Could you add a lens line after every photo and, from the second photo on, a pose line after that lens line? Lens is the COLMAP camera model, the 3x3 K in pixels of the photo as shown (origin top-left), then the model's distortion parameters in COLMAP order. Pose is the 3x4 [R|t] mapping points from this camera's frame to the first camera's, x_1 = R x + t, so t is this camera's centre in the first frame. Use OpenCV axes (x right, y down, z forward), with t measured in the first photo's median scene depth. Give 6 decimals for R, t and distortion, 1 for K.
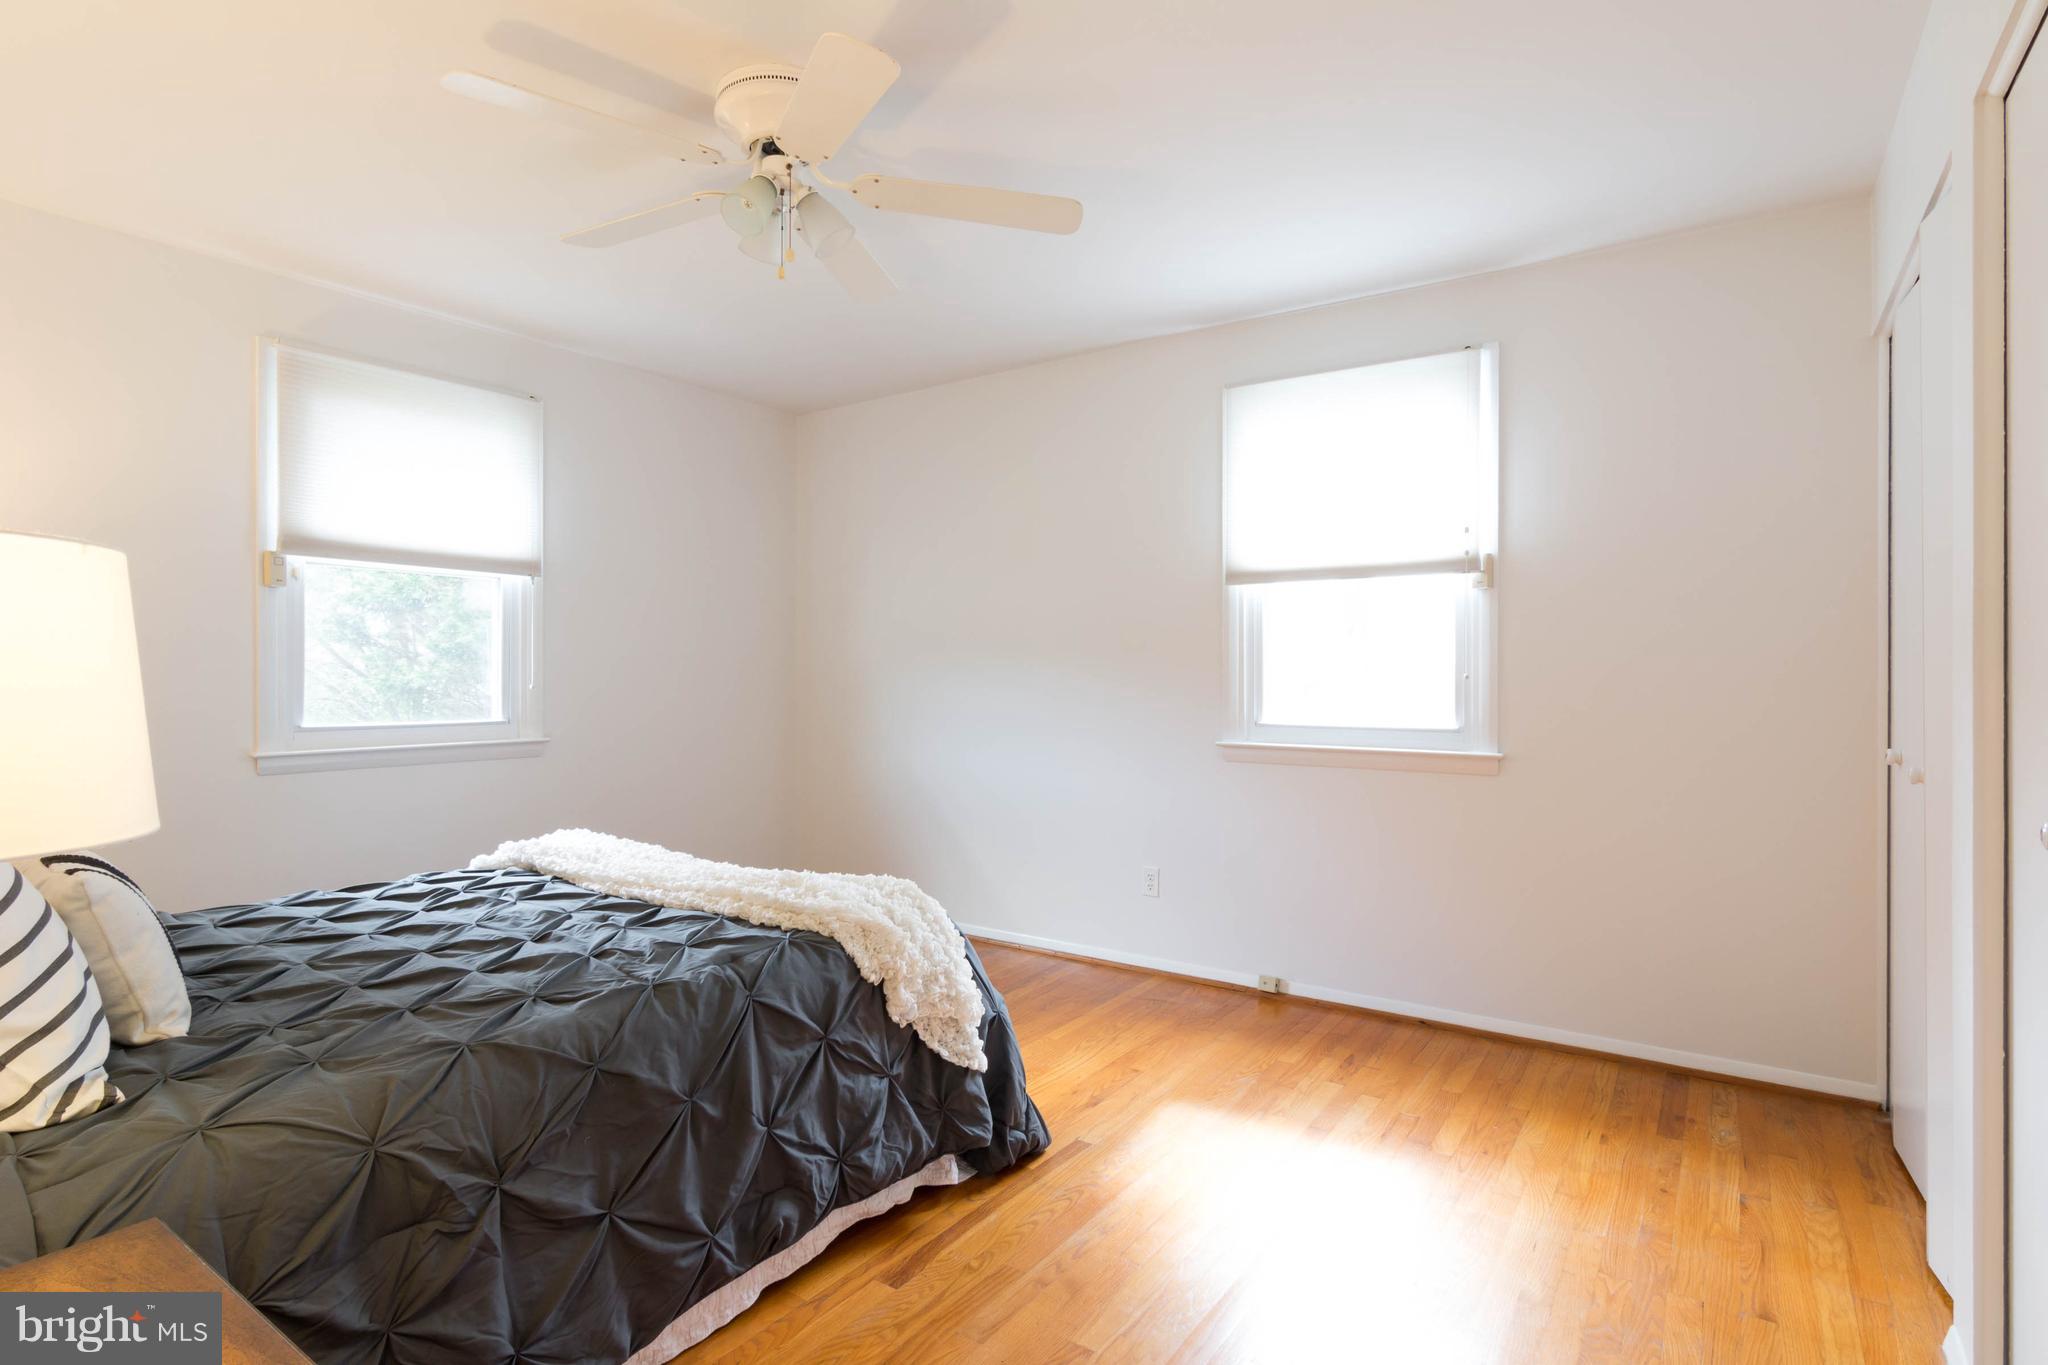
lens RADIAL K [[1046.5, 0, 1029.5], [0, 1046.5, 666.0], [0, 0, 1]] dist [0.000569, -0.000691]
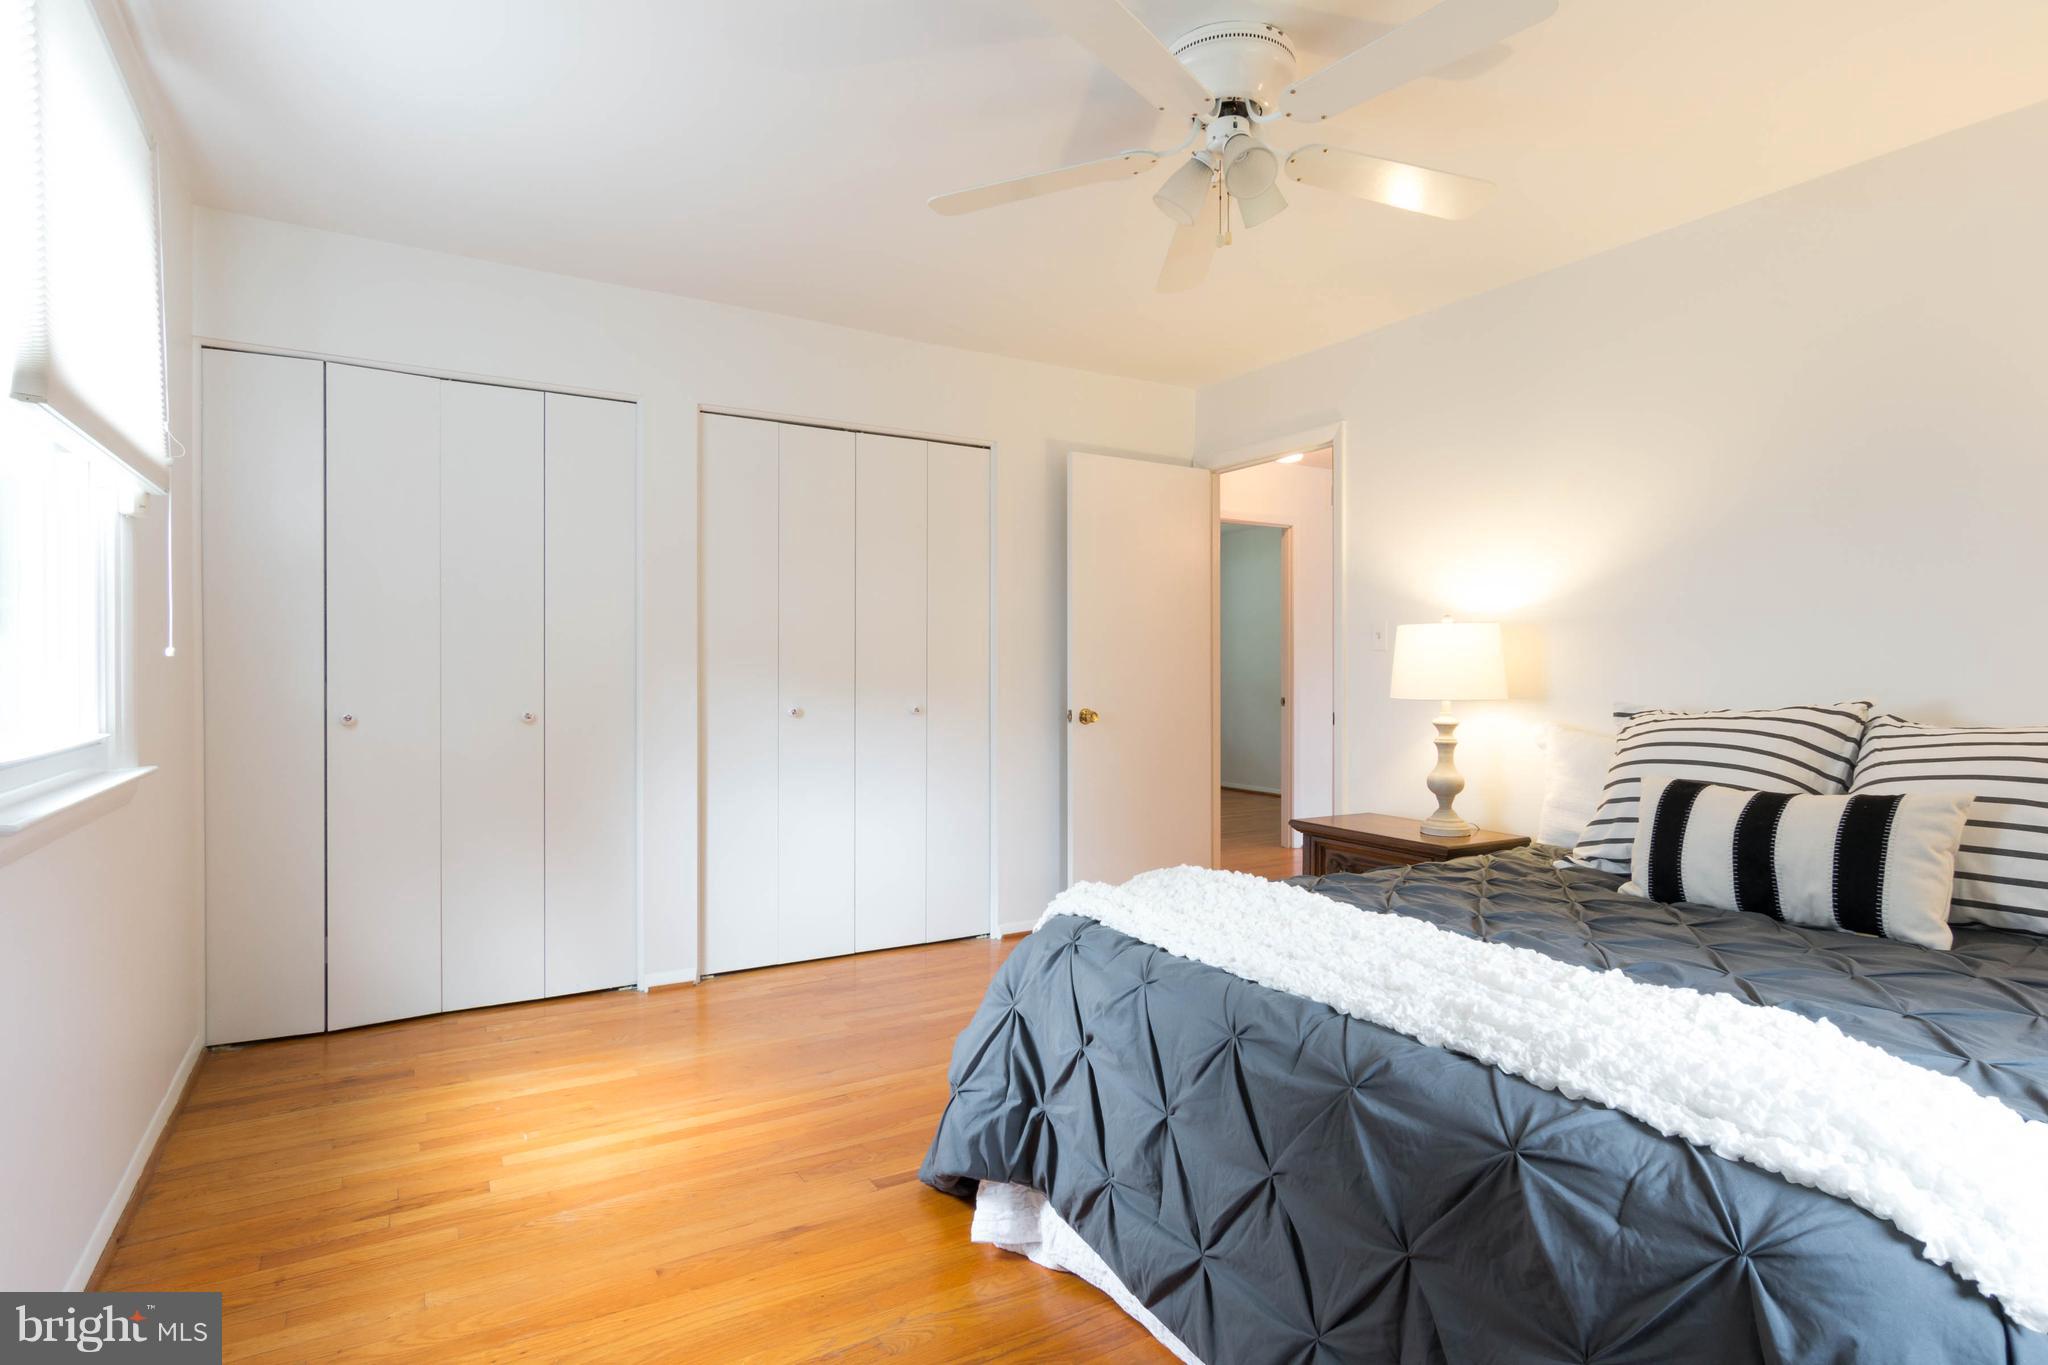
lens RADIAL K [[1044.2, 0, 1018.2], [0, 1044.2, 675.9], [0, 0, 1]] dist [0.000522, -0.000308]
pose [[-0.910004, -0.009328, 0.414495, -0.460085], [-0.008768, 0.999956, 0.003254, 0.032538], [-0.414507, -0.000674, -0.910046, 1.943707]]
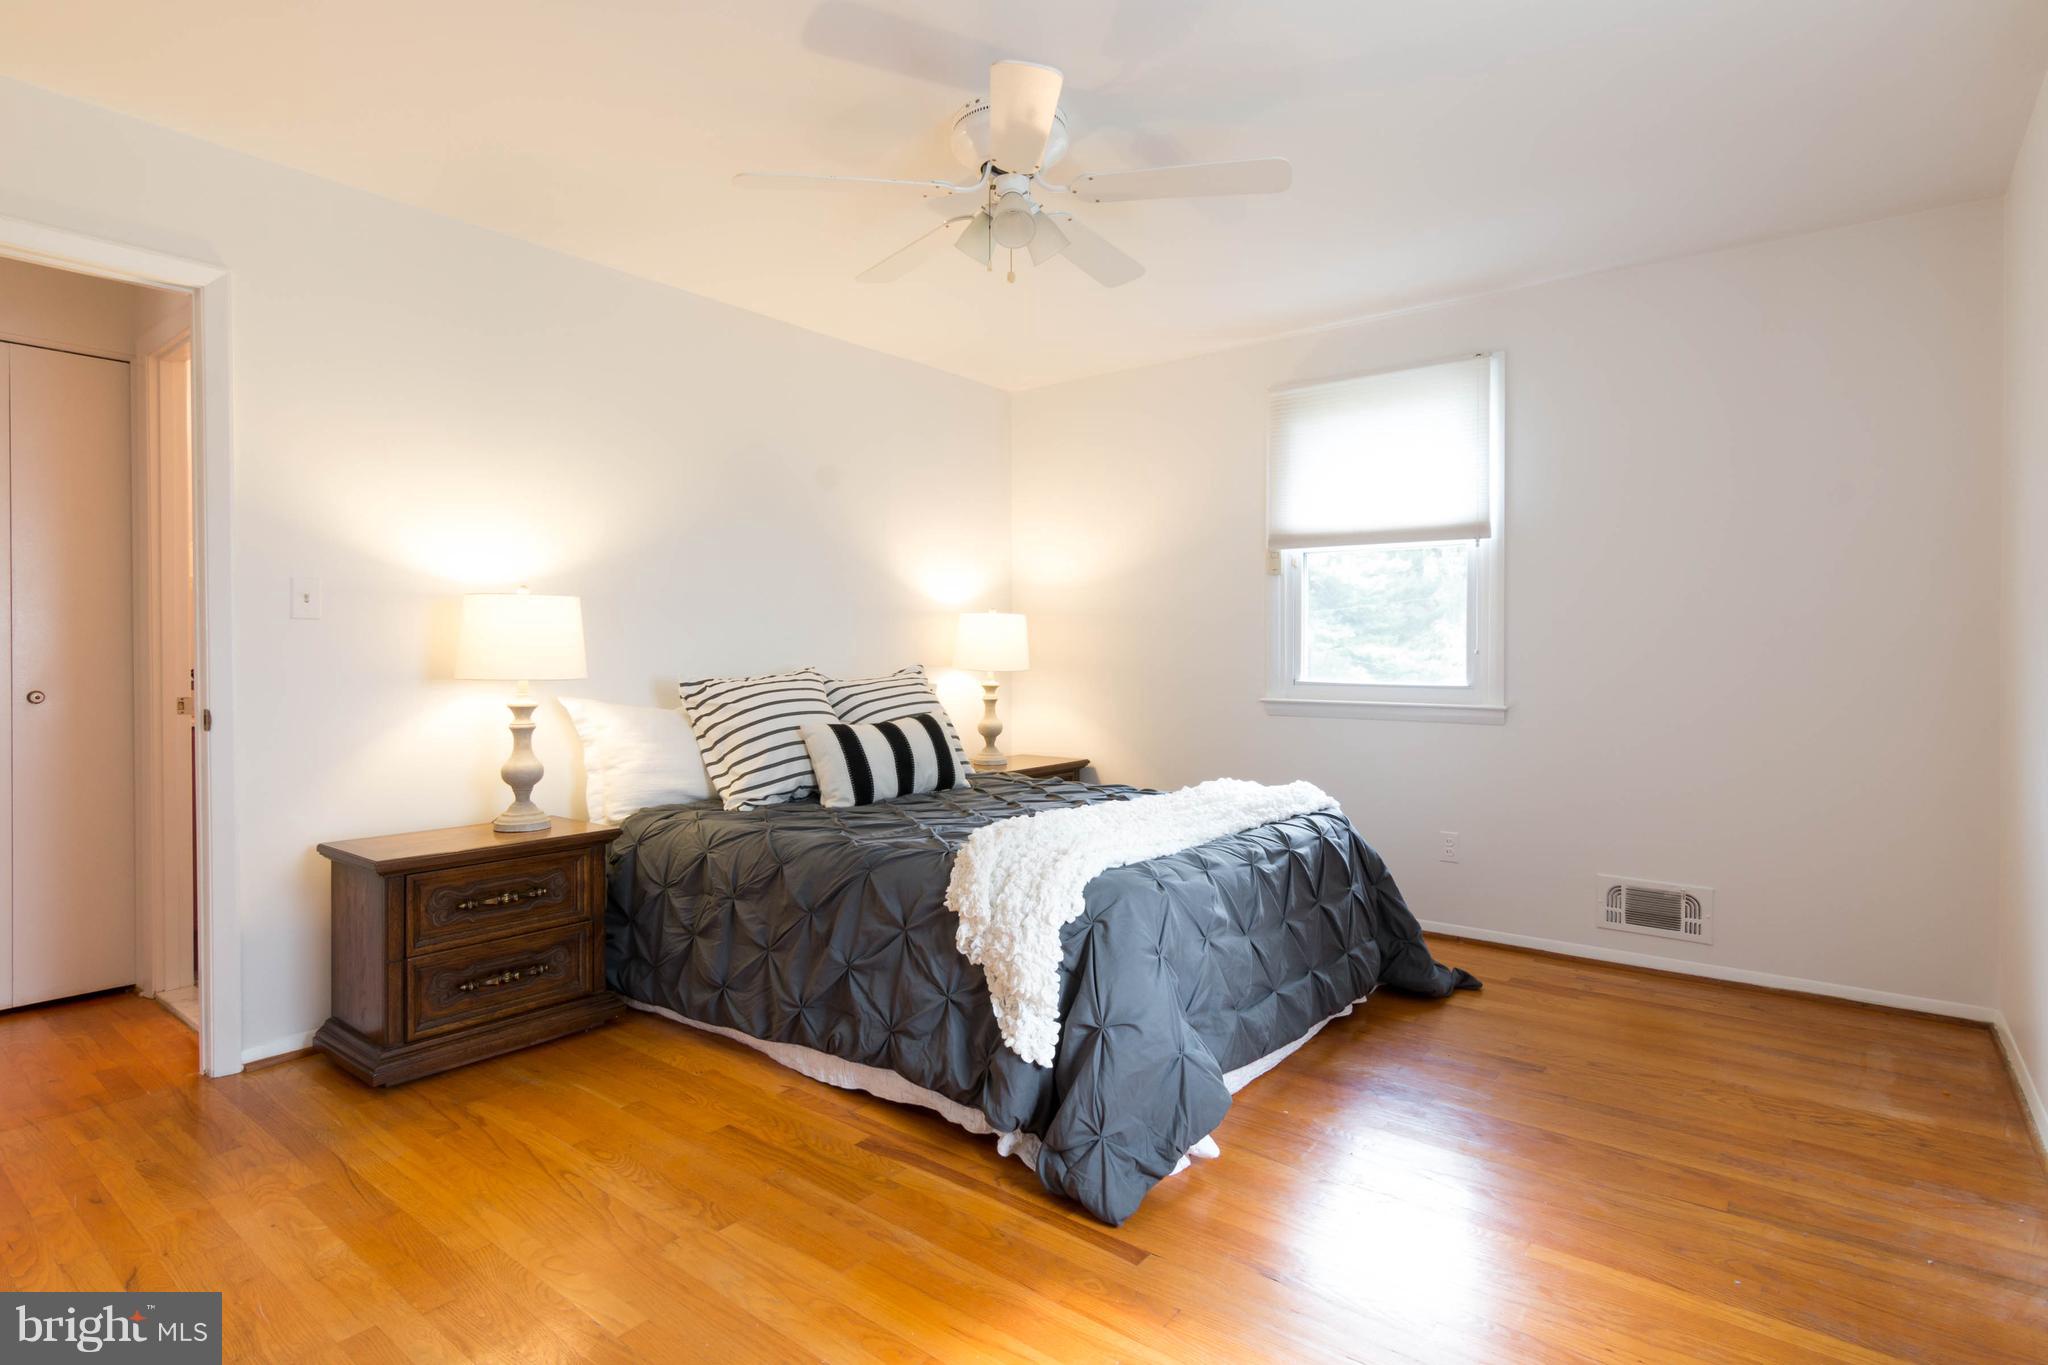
lens RADIAL K [[1046.5, 0, 1029.5], [0, 1046.5, 666.0], [0, 0, 1]] dist [0.000569, -0.000691]
pose [[-0.066031, 0.014192, -0.997717, 0.878320], [0.000000, 0.999899, 0.014223, 0.030911], [0.997818, 0.000939, -0.066024, 1.082369]]
